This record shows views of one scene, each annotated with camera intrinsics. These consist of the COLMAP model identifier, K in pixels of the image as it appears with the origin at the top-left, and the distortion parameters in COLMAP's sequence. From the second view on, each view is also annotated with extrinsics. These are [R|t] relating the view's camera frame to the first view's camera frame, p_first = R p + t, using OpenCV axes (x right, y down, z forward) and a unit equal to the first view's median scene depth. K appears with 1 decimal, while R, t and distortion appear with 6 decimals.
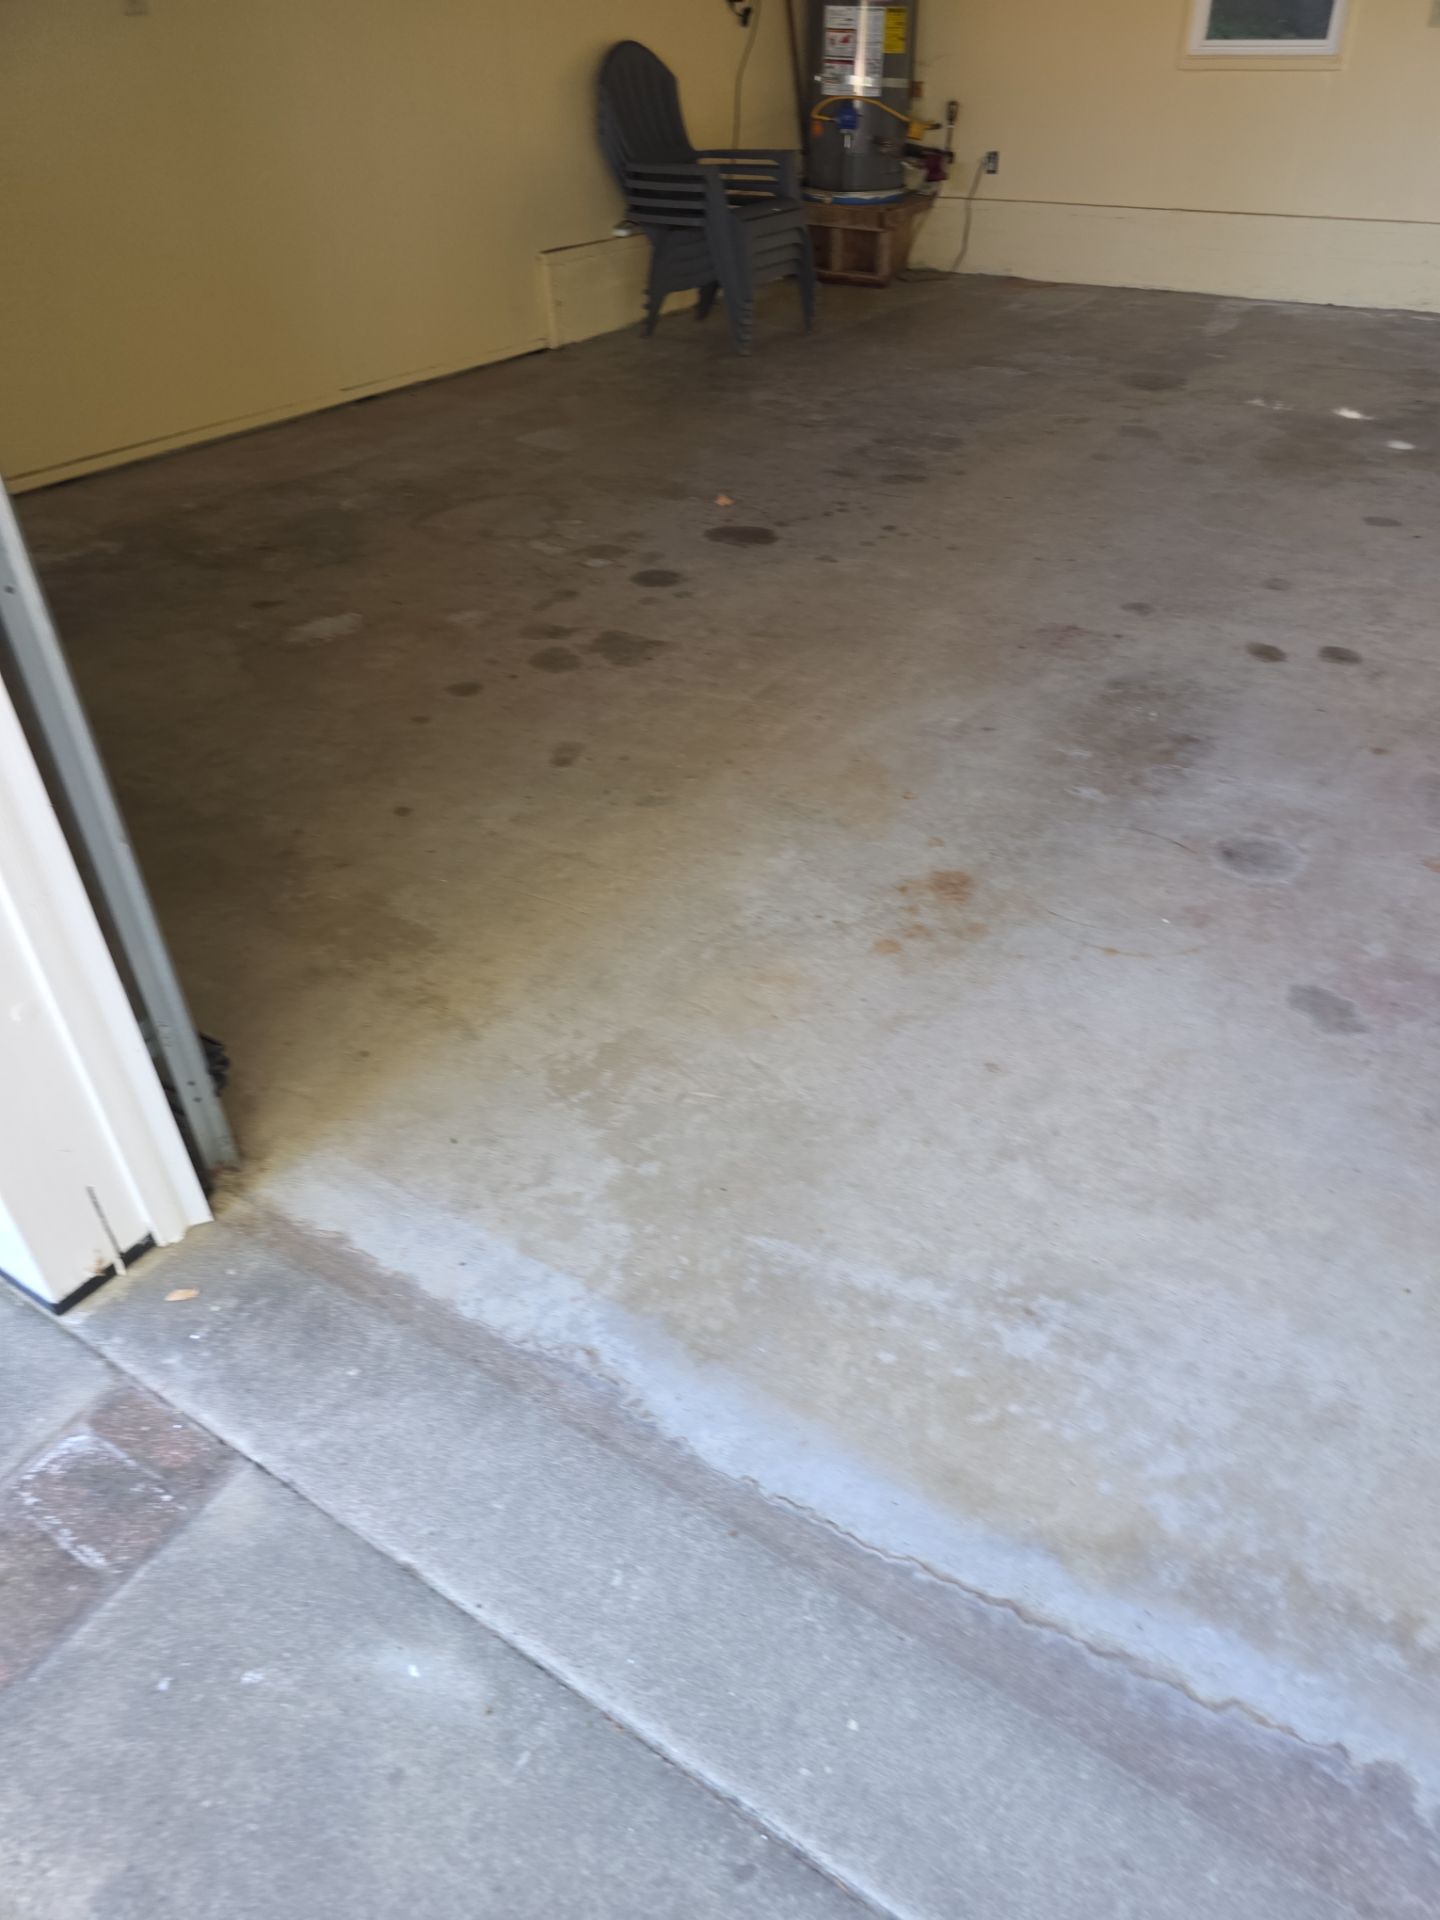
lens RADIAL K [[1306.8, 0, 750.8], [0, 1306.8, 962.1], [0, 0, 1]] dist [0.075069, -0.066277]
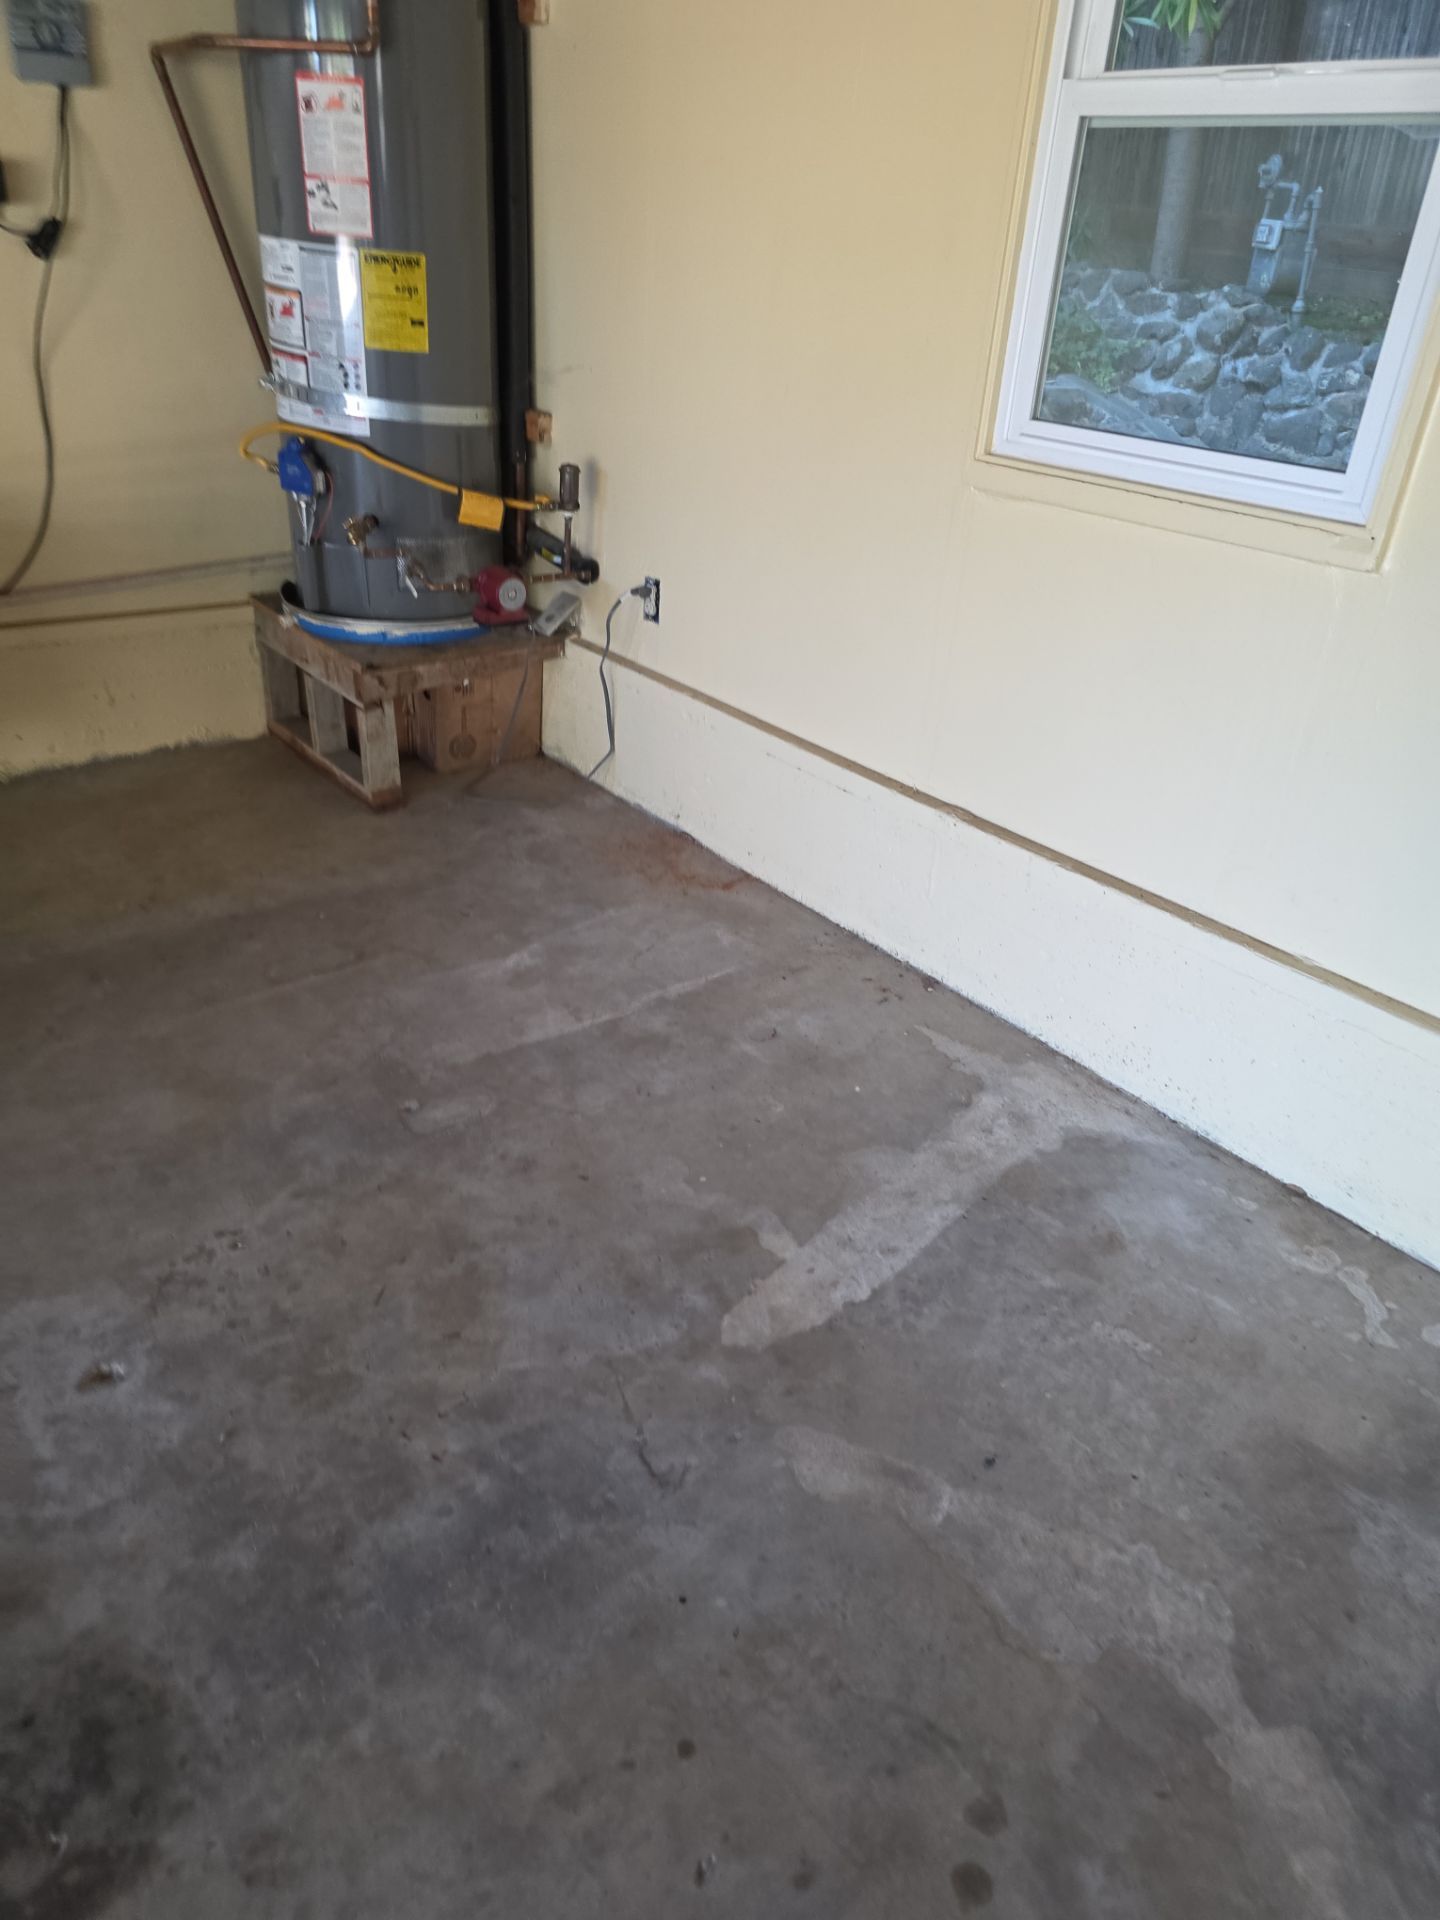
lens RADIAL K [[1306.8, 0, 750.8], [0, 1306.8, 962.1], [0, 0, 1]] dist [0.075069, -0.066277]
pose [[0.953565, 0.207971, -0.217859, 0.614489], [-0.234455, 0.966605, -0.103470, -0.811579], [0.189065, 0.149744, 0.970480, 1.085703]]
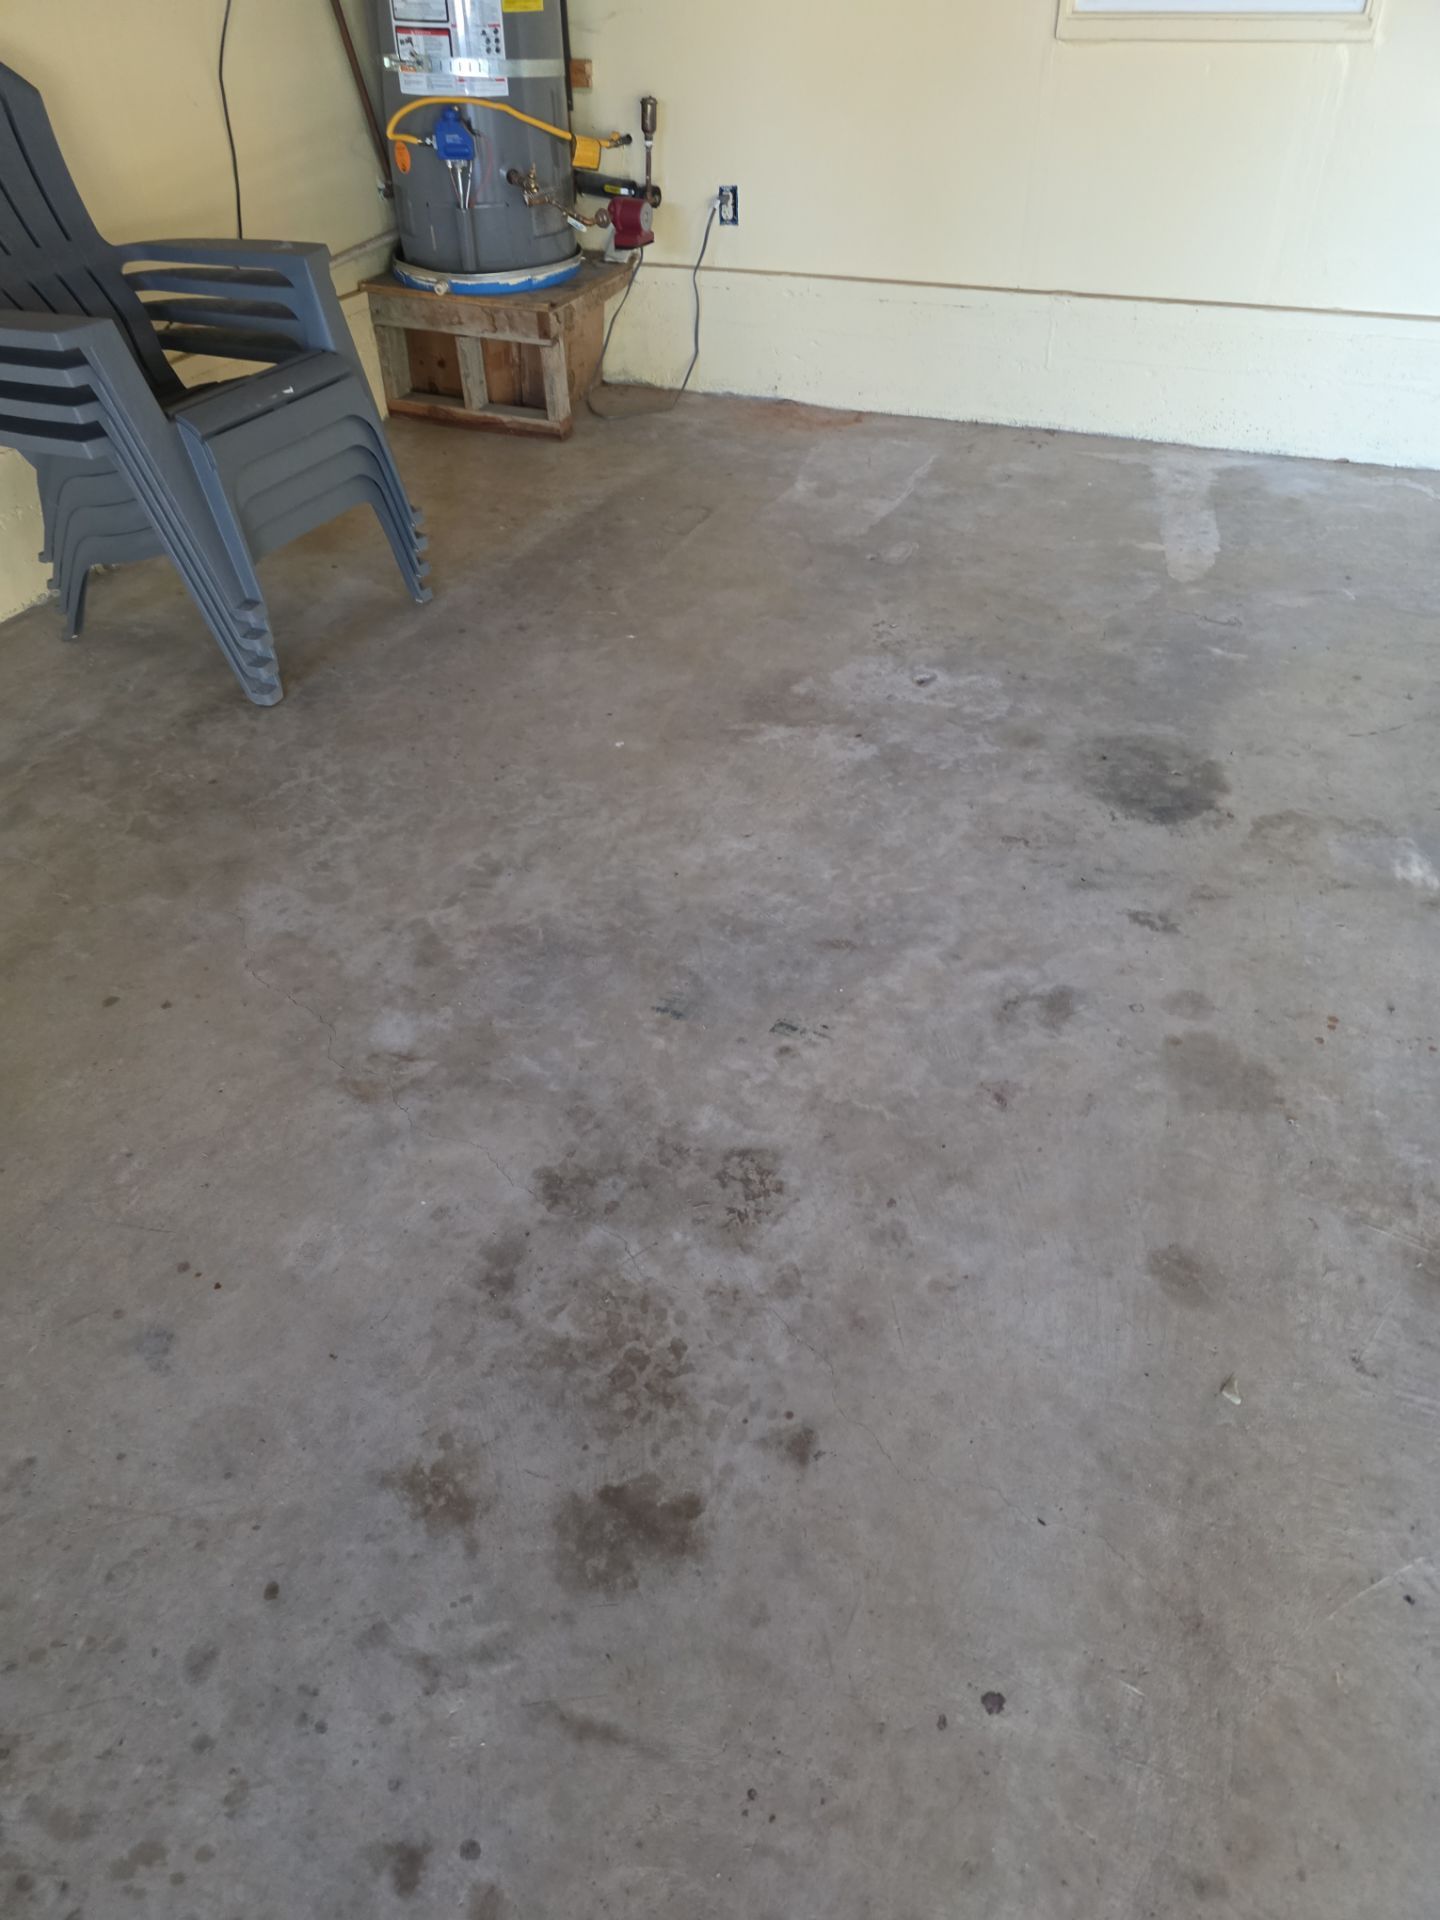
lens RADIAL K [[1293.8, 0, 723.0], [0, 1293.8, 968.0], [0, 0, 1]] dist [0.061099, -0.047013]
pose [[0.984896, -0.115307, 0.129167, 0.126954], [0.107246, 0.991922, 0.067740, -0.579560], [-0.135935, -0.052864, 0.989306, 0.788235]]
